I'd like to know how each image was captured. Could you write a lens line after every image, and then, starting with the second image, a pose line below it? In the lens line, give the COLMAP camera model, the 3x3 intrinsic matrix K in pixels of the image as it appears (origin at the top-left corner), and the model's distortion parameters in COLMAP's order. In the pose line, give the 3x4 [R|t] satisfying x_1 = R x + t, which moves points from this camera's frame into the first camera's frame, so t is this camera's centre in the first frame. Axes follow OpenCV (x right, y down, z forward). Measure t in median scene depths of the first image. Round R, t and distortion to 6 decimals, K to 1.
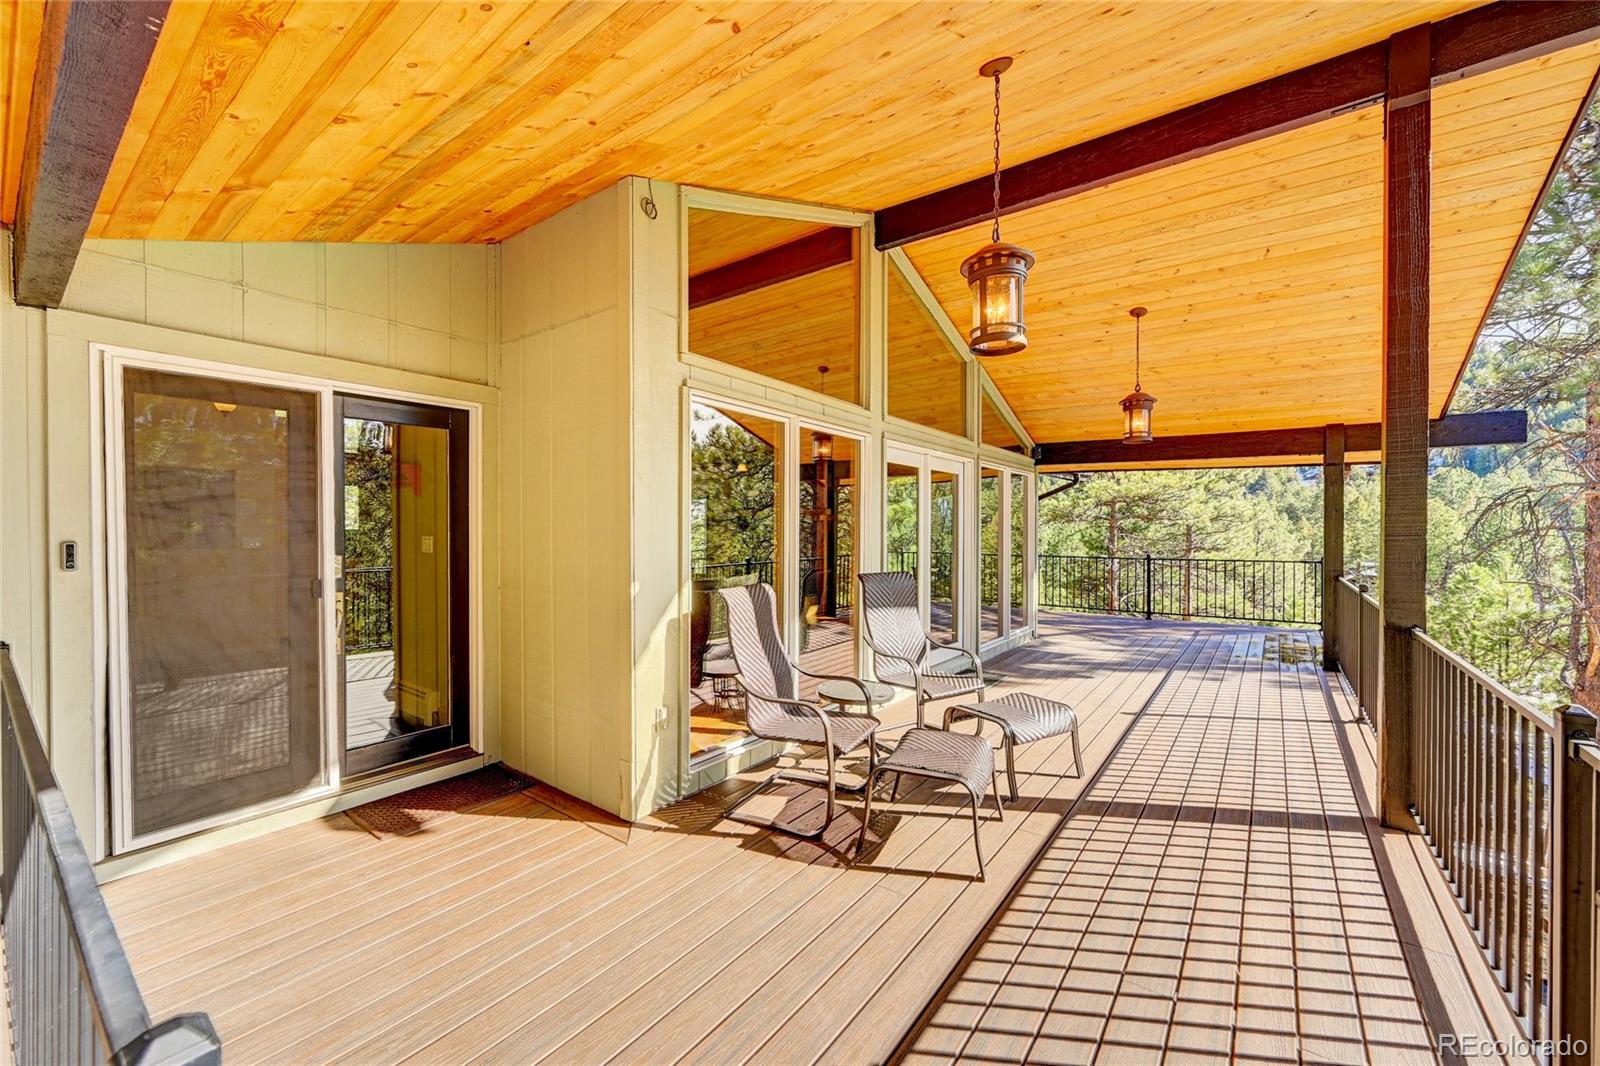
lens RADIAL K [[630.5, 0, 788.8], [0, 630.5, 531.9], [0, 0, 1]] dist [-0.001862, 0.000683]
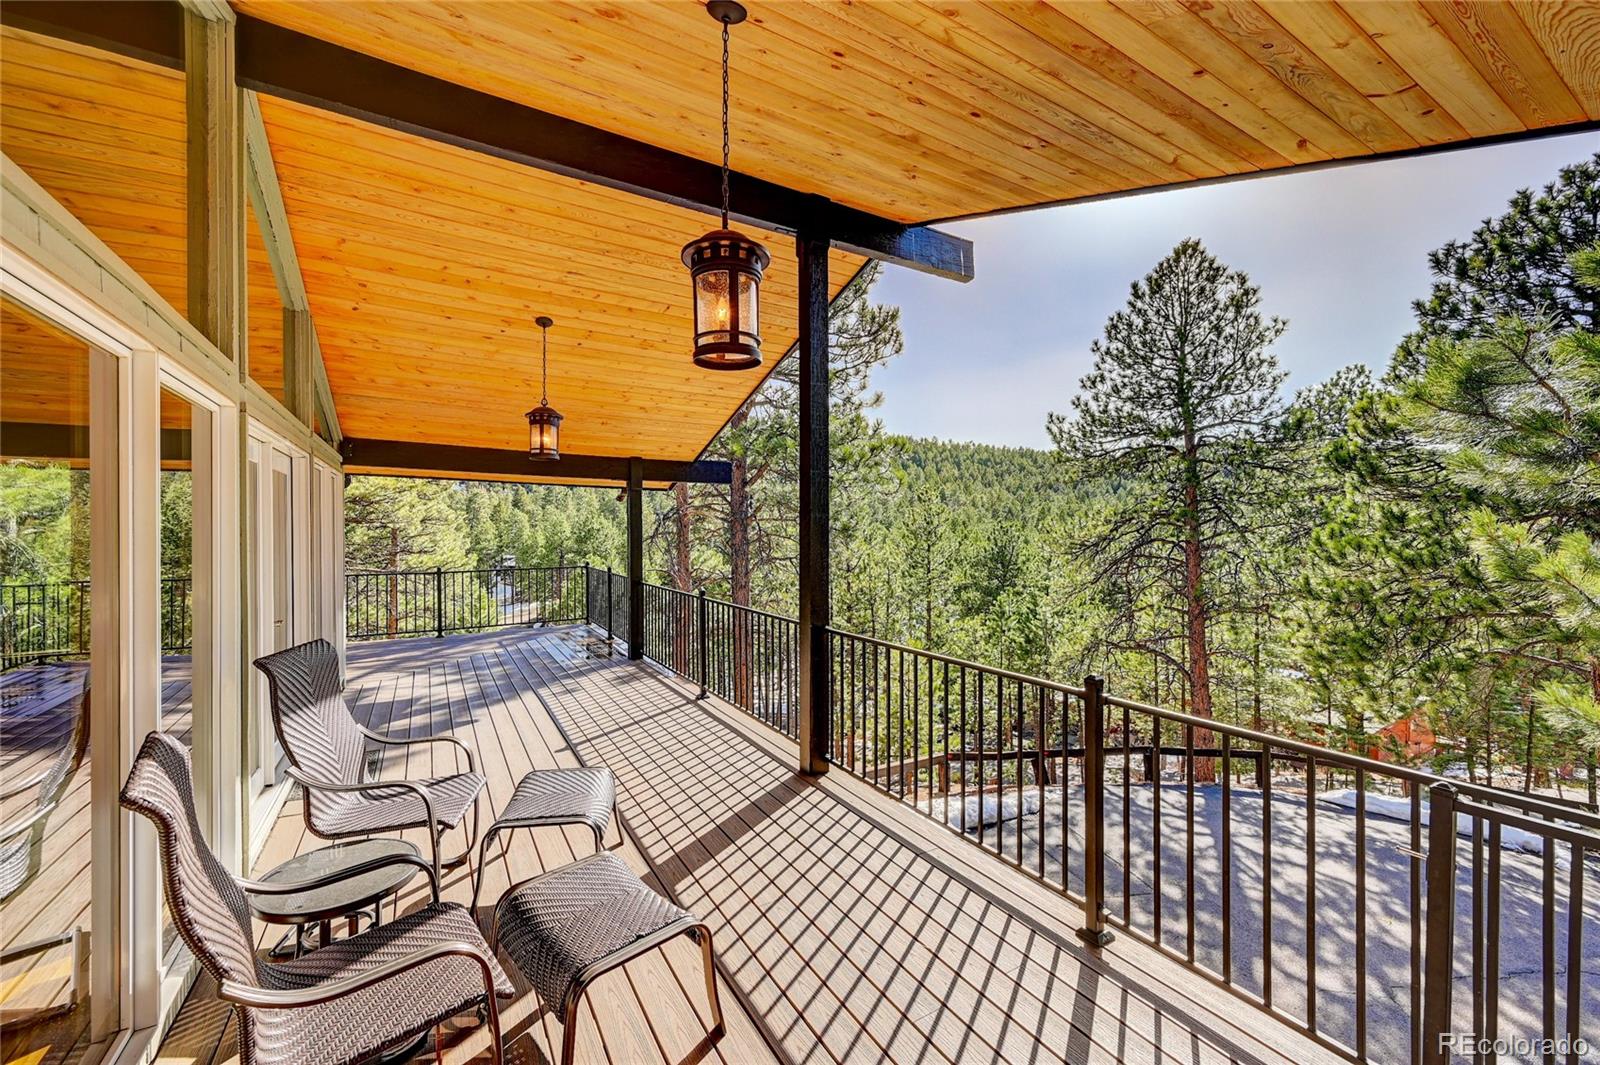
lens RADIAL K [[632.4, 0, 801.9], [0, 632.4, 528.2], [0, 0, 1]] dist [-0.001432, -0.000077]
pose [[0.372448, -0.004029, 0.928044, -0.206062], [0.007226, 0.999973, 0.001441, -0.042036], [-0.928025, 0.006169, 0.372467, 0.326032]]
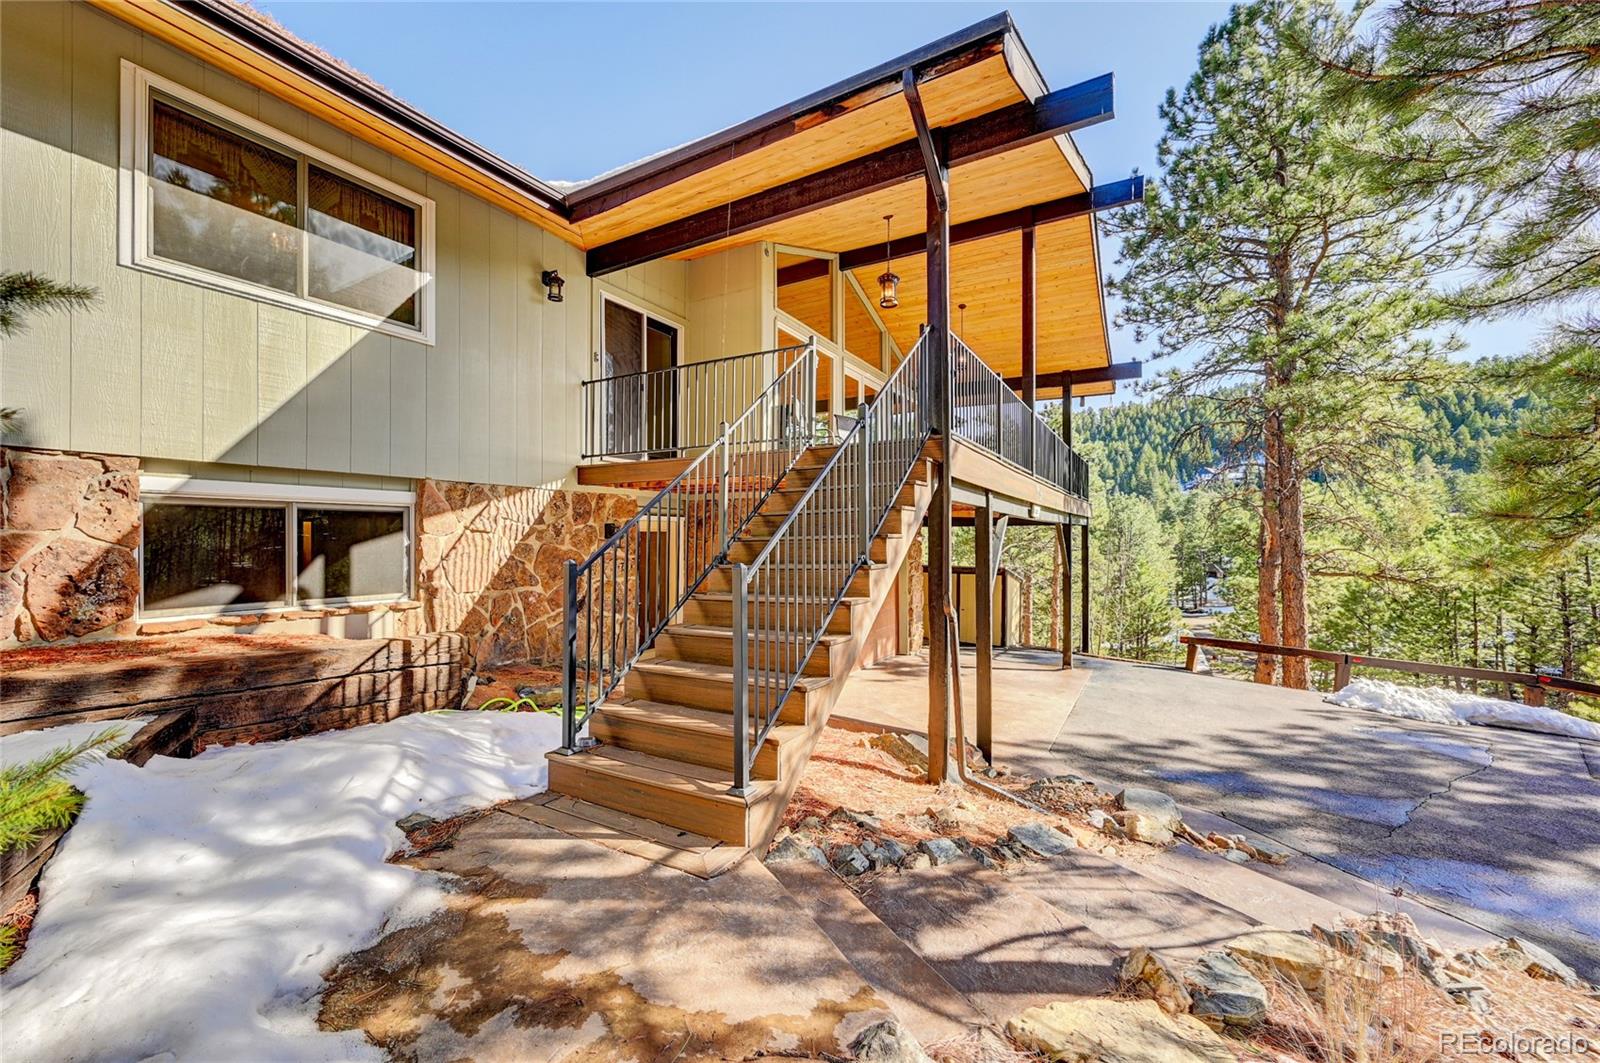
lens RADIAL K [[632.4, 0, 799.9], [0, 632.4, 537.7], [0, 0, 1]] dist [-0.001432, -0.000077]
pose [[0.991641, -0.004427, 0.128953, -0.280988], [0.005845, 0.999927, -0.010619, 0.488627], [-0.128896, 0.011284, 0.991594, -1.117440]]
